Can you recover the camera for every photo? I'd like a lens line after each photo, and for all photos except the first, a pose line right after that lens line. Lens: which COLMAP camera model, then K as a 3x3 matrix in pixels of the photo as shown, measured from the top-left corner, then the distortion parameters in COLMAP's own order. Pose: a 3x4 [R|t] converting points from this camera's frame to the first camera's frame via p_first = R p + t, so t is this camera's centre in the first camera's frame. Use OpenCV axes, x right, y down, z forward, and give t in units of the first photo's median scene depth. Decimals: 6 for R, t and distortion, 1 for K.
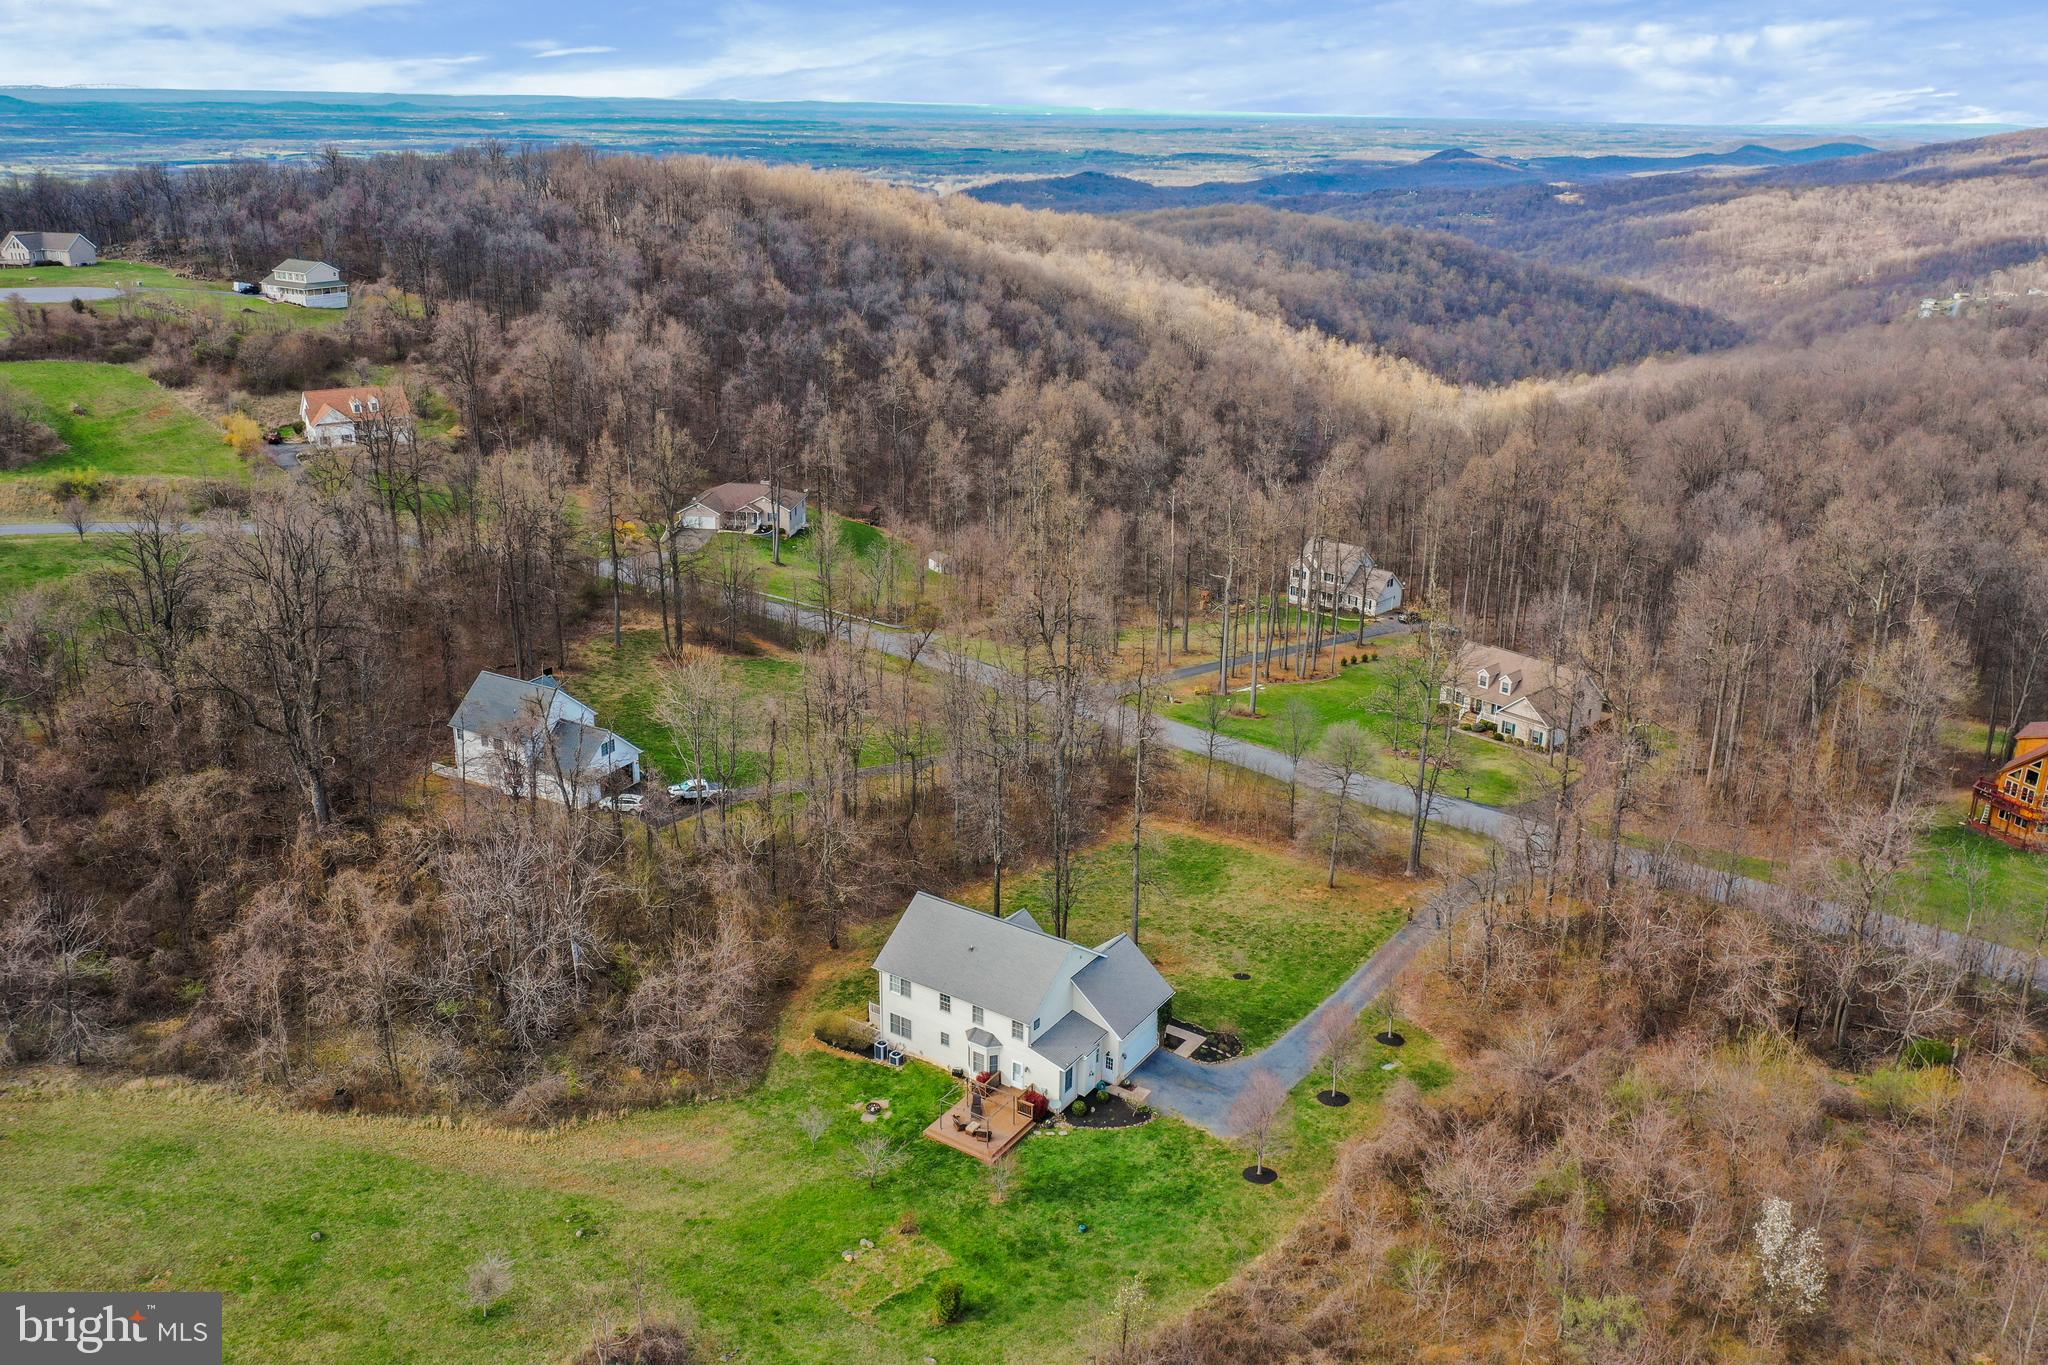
lens RADIAL K [[1621.6, 0, 1010.2], [0, 1621.6, 681.9], [0, 0, 1]] dist [-0.004221, -0.007388]
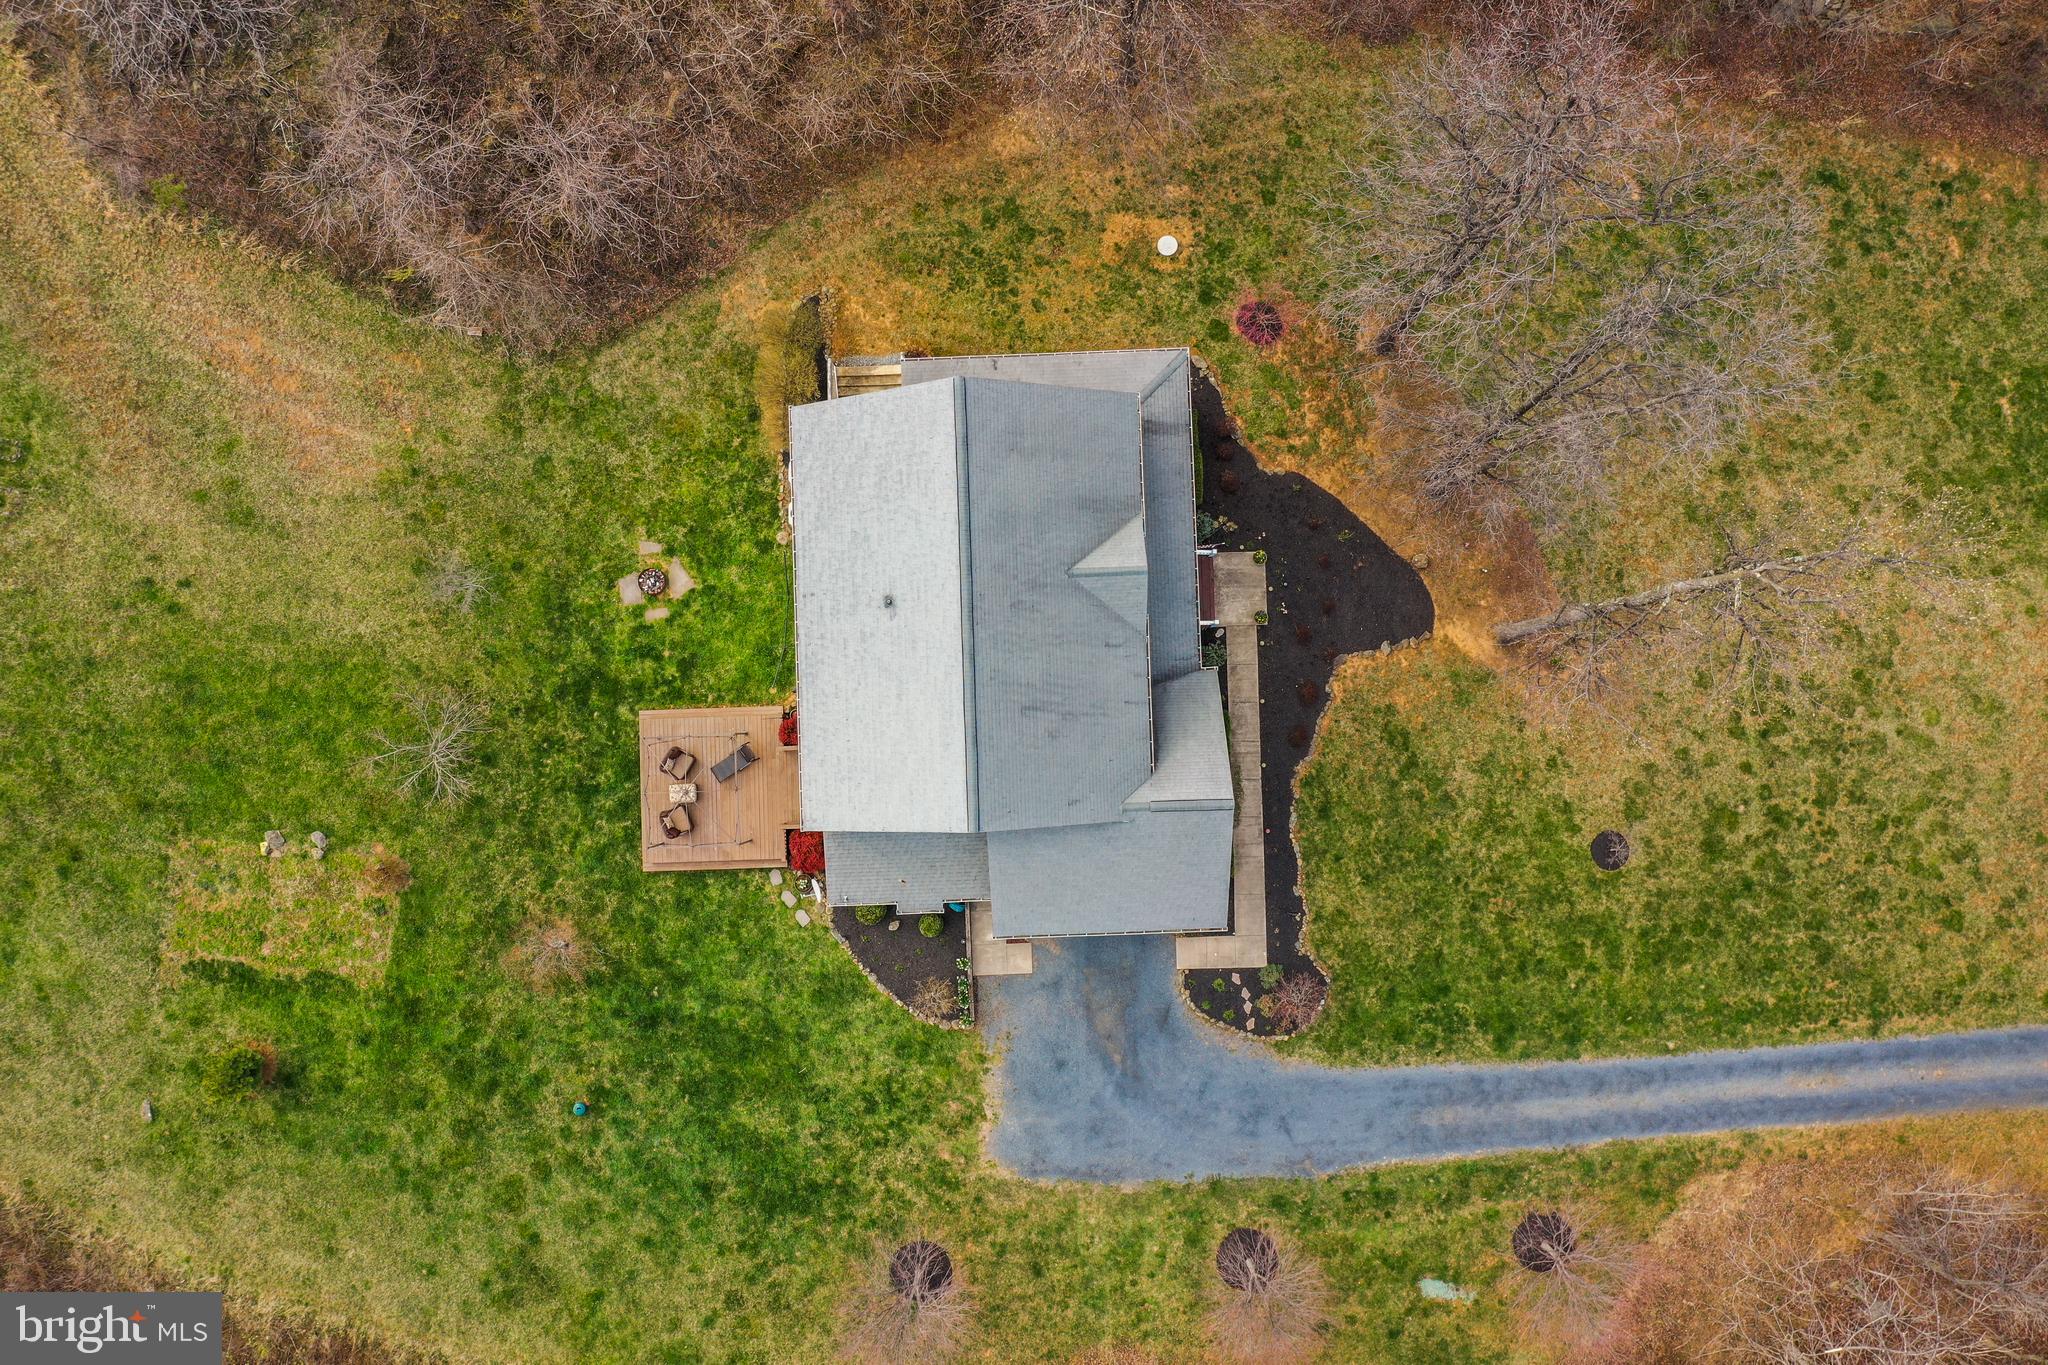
lens RADIAL K [[1610.8, 0, 1026.2], [0, 1610.8, 683.9], [0, 0, 1]] dist [-0.006492, 0.003436]
pose [[0.586375, 0.808014, -0.057244, 0.023577], [-0.262811, 0.256614, 0.930097, -0.134067], [0.766221, -0.530342, 0.362827, 0.484629]]
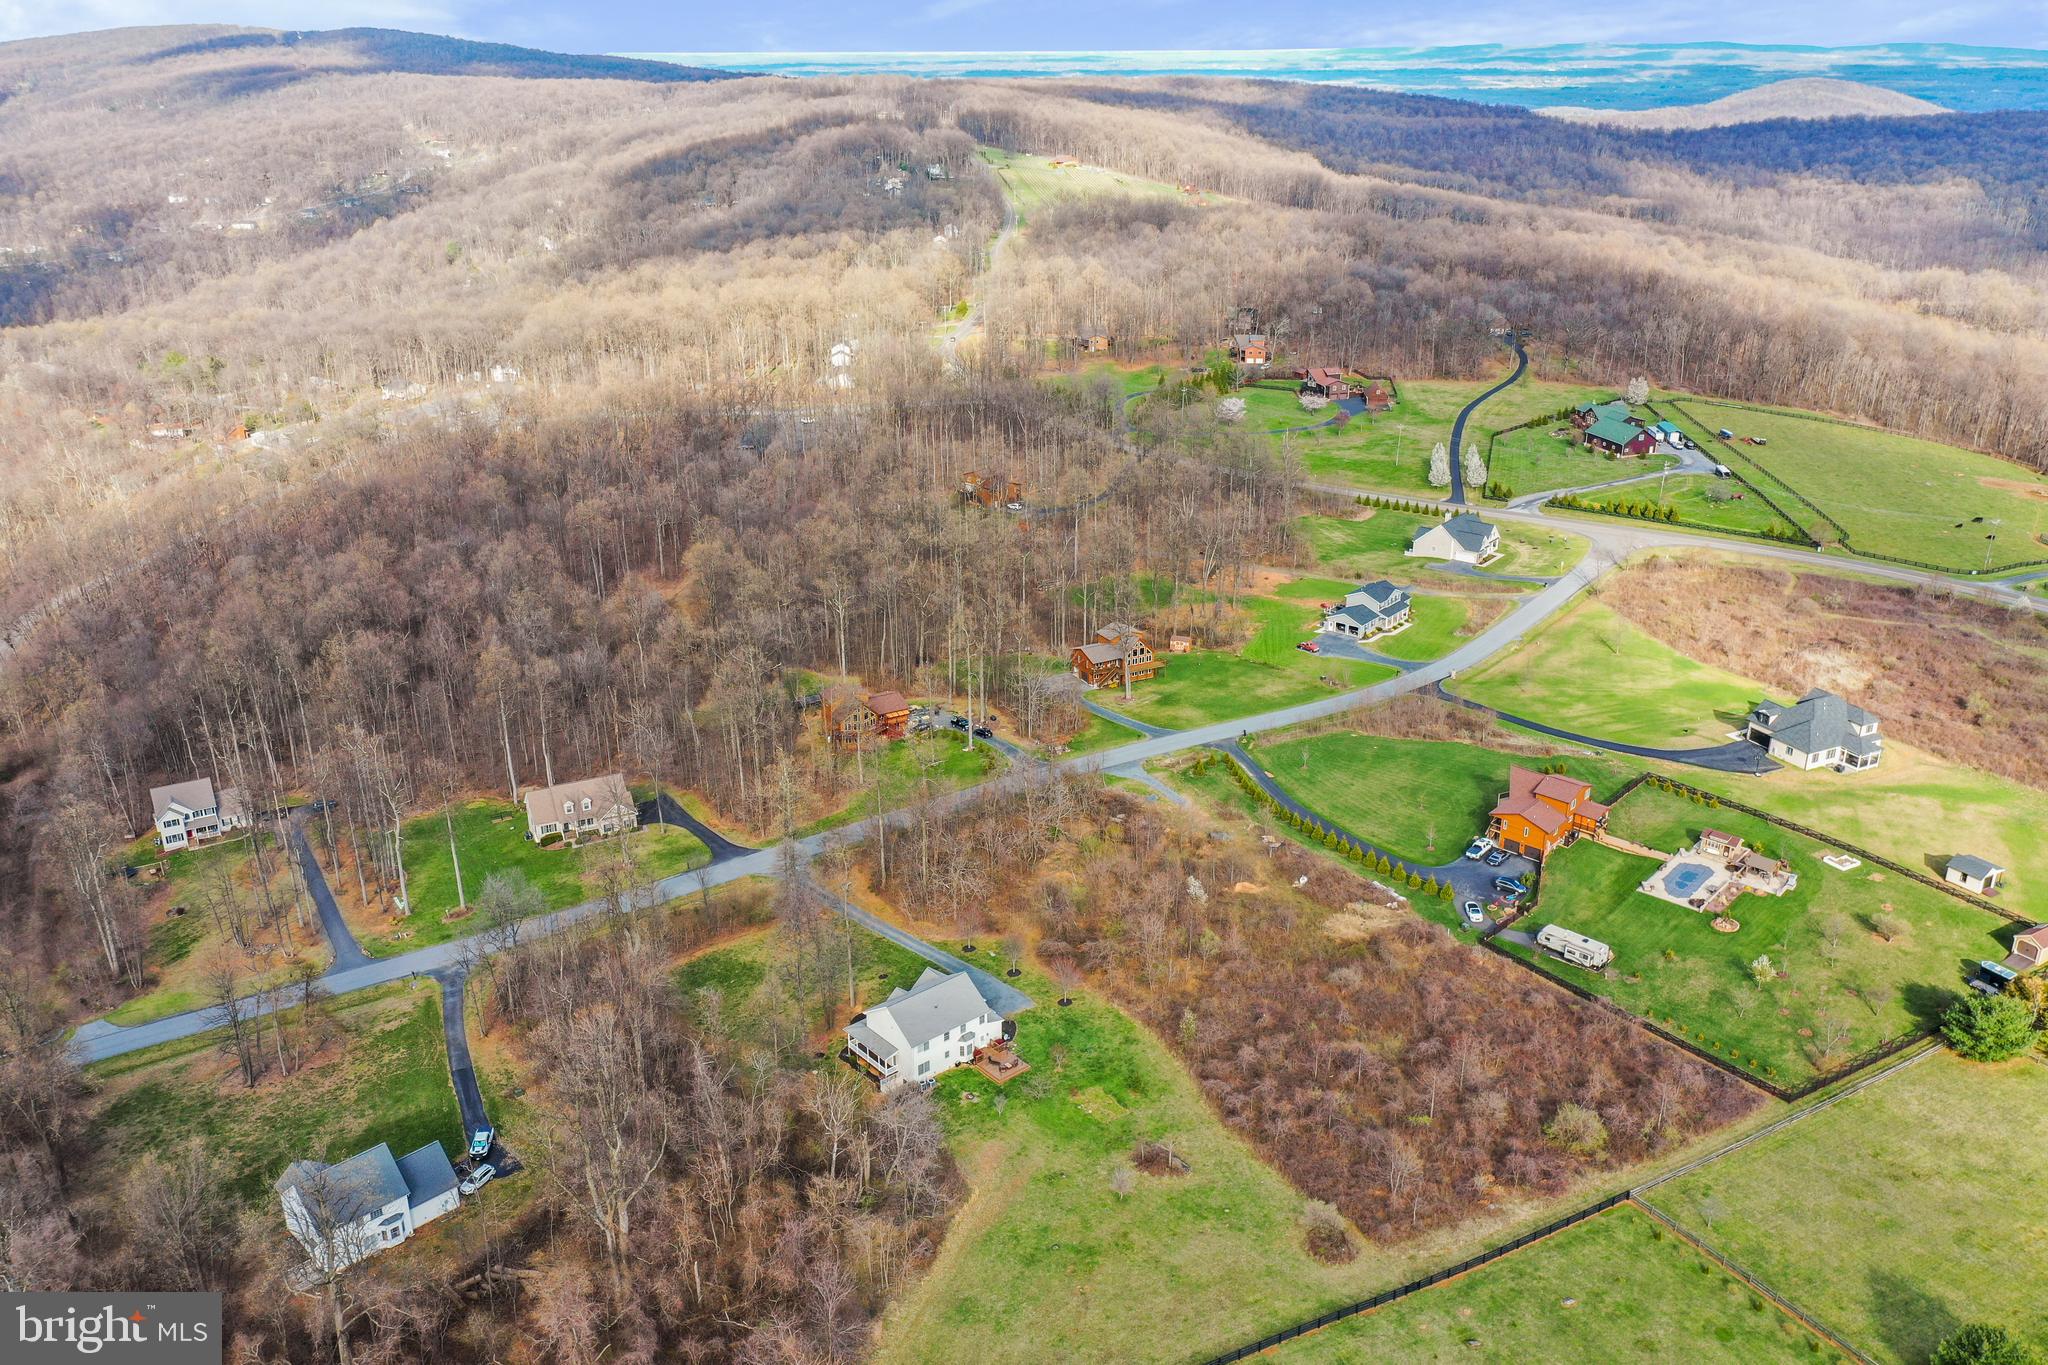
lens RADIAL K [[1597.9, 0, 1024.0], [0, 1597.9, 682.5], [0, 0, 1]] dist [-0.008330, -0.006913]
pose [[0.269644, -0.368573, 0.889633, -0.863230], [0.330014, 0.903275, 0.274199, -0.373539], [-0.904645, 0.219655, 0.365197, 0.076359]]
